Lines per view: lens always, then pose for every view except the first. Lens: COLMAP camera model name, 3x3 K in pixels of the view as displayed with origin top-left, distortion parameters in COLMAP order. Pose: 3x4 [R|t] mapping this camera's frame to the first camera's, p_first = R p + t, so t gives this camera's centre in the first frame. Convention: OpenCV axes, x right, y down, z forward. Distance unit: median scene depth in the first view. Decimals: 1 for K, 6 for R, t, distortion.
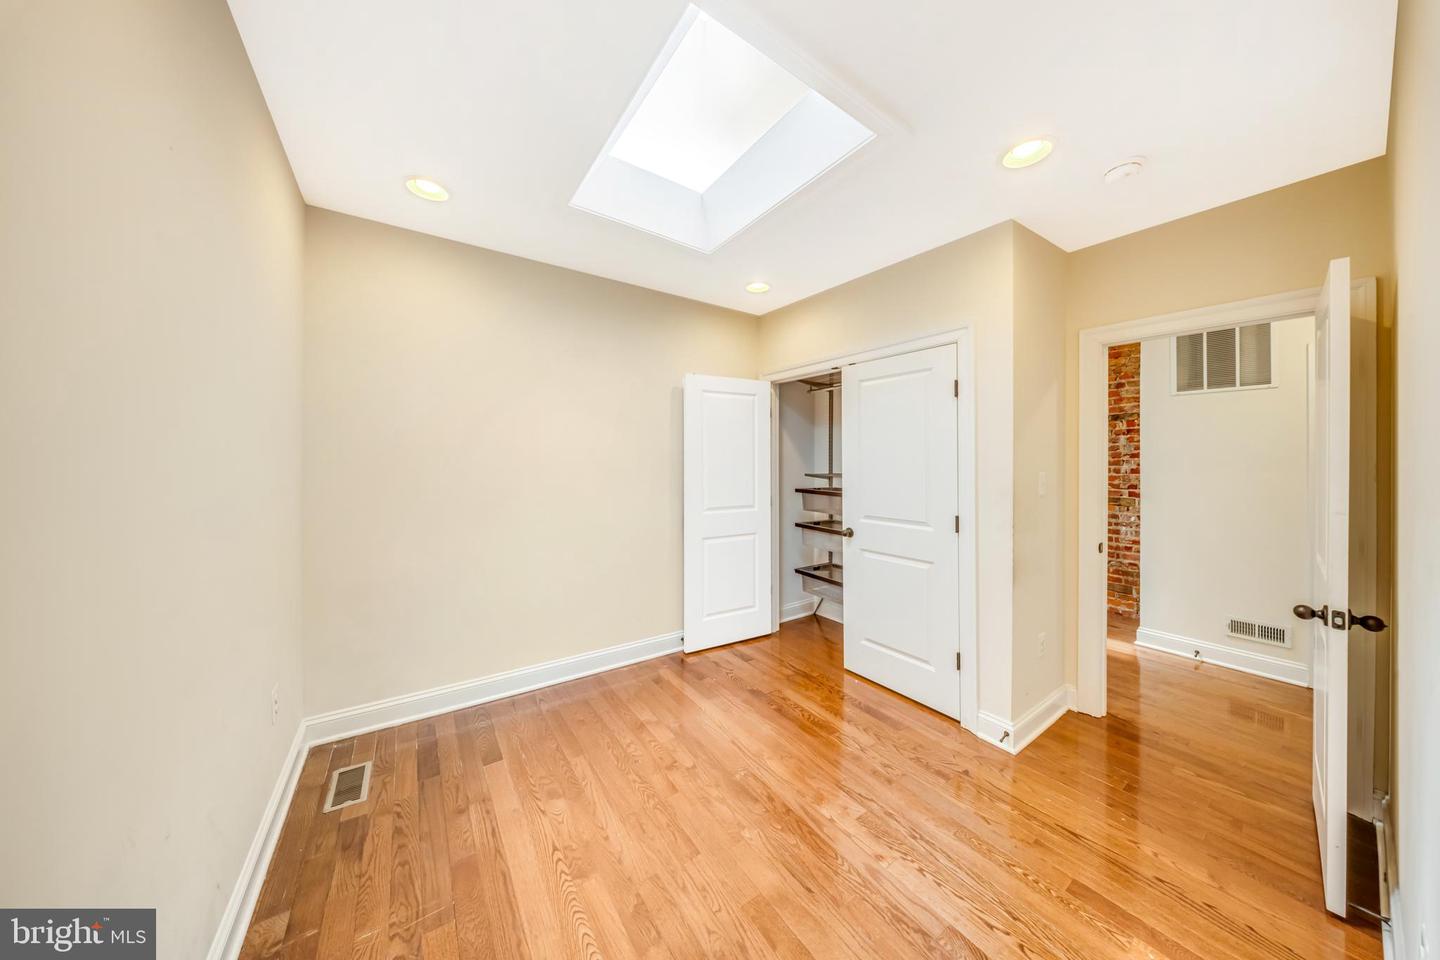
lens RADIAL K [[438.2, 0, 728.0], [0, 438.2, 460.0], [0, 0, 1]] dist [-0.000125, -0.000117]
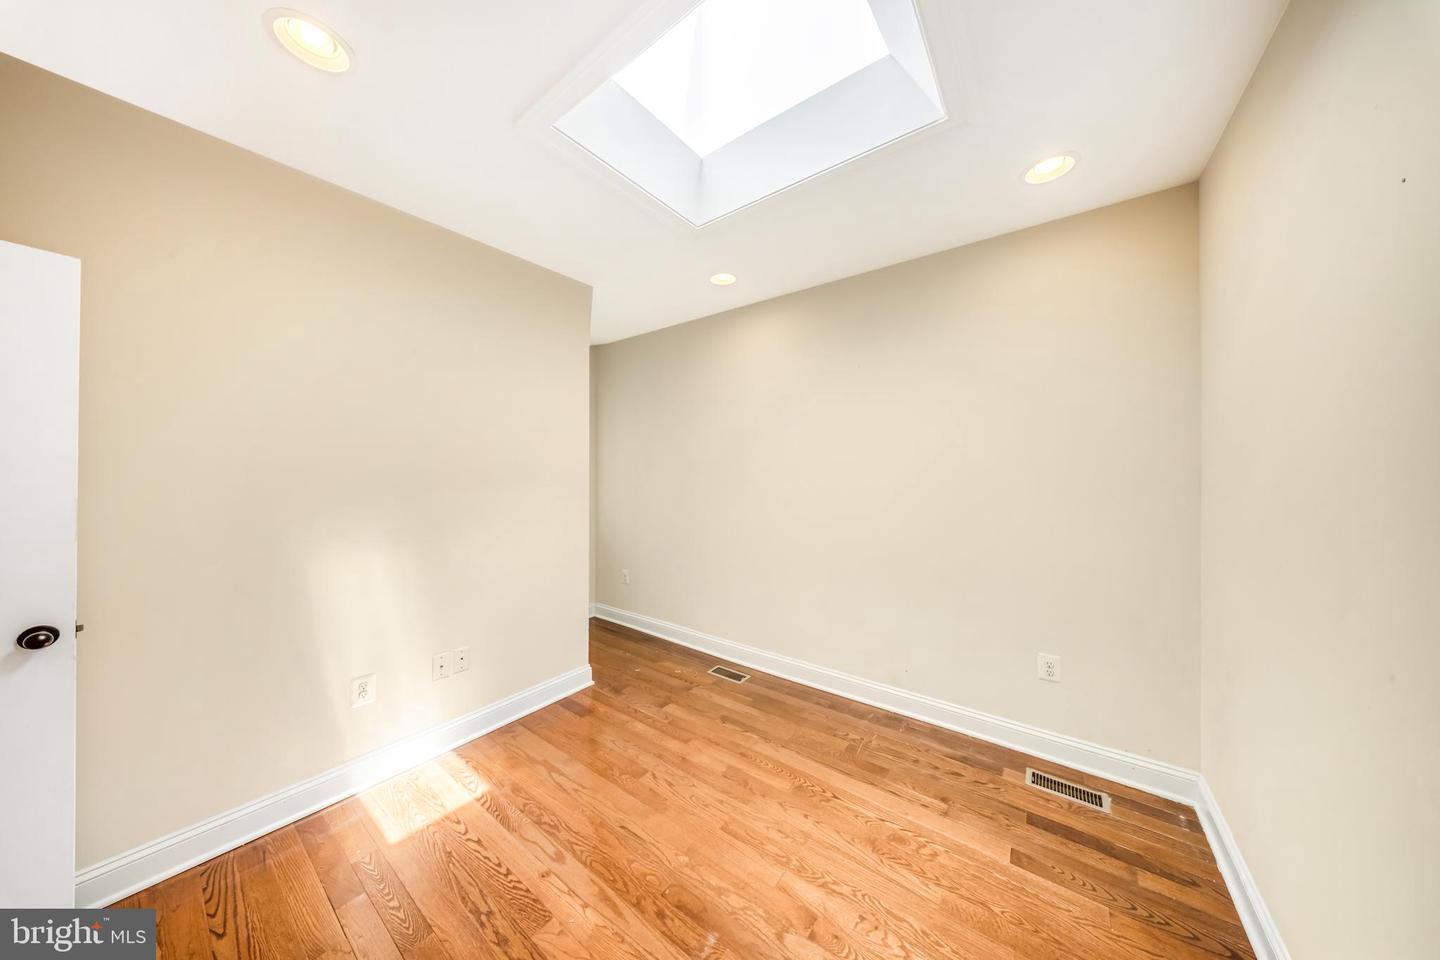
lens RADIAL K [[438.2, 0, 728.0], [0, 438.2, 460.0], [0, 0, 1]] dist [-0.000125, -0.000117]
pose [[-0.950490, -0.018048, -0.310231, 0.244189], [-0.008759, 0.999471, -0.031309, 0.002462], [0.310633, -0.027042, -0.950145, 1.836699]]
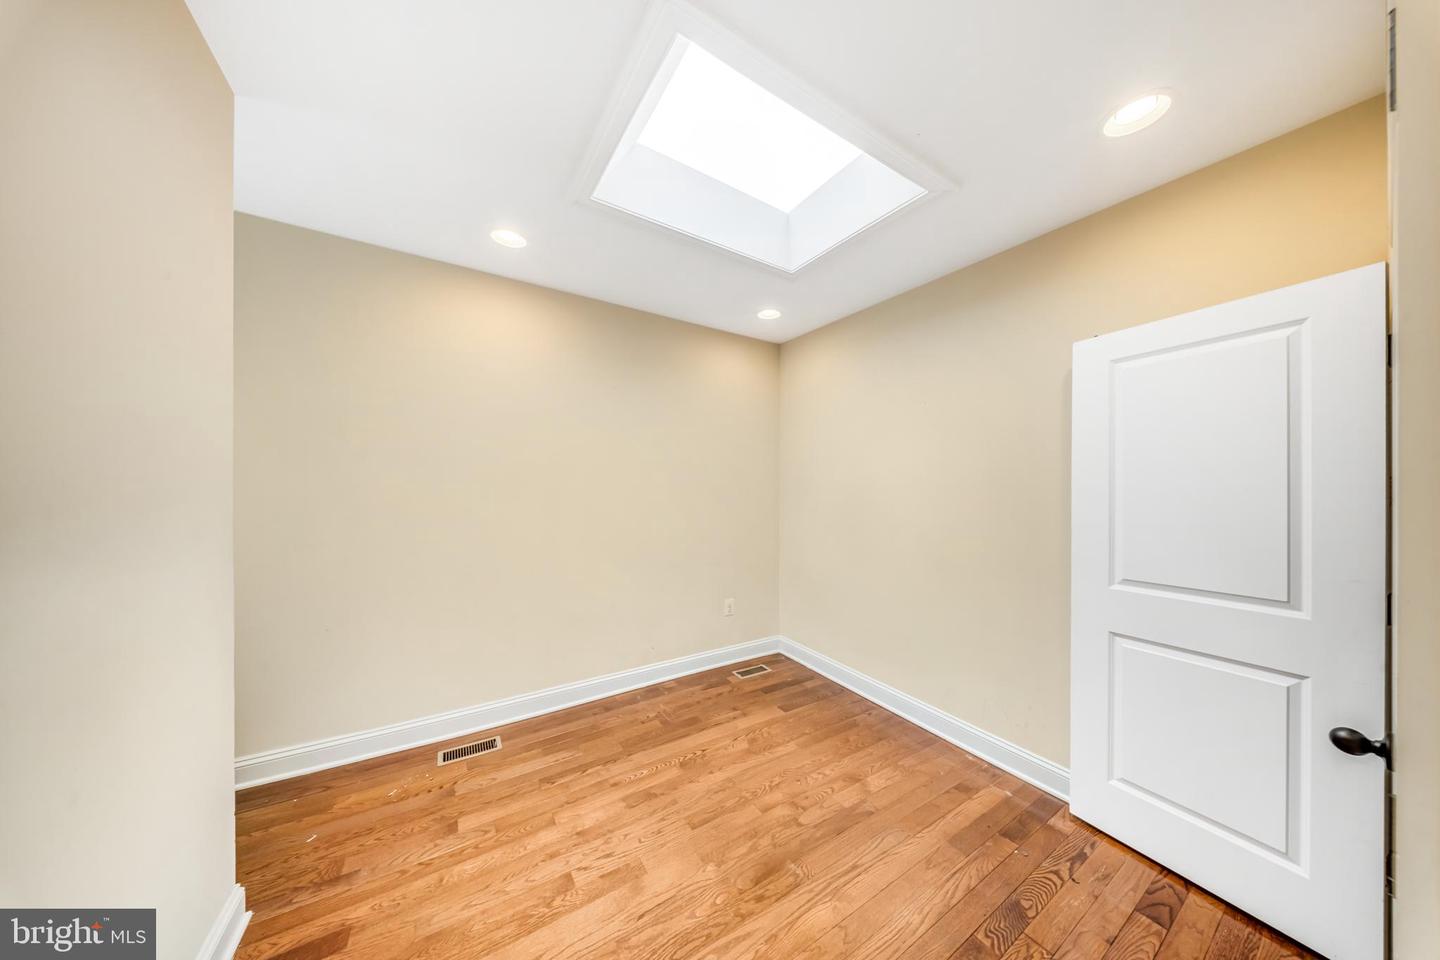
lens RADIAL K [[435.3, 0, 715.3], [0, 435.3, 490.1], [0, 0, 1]] dist [-0.001165, -0.000222]
pose [[-0.053122, 0.000994, -0.998588, 0.940475], [-0.006581, 0.999977, 0.001346, 0.008214], [0.998566, 0.006643, -0.053114, 0.982627]]
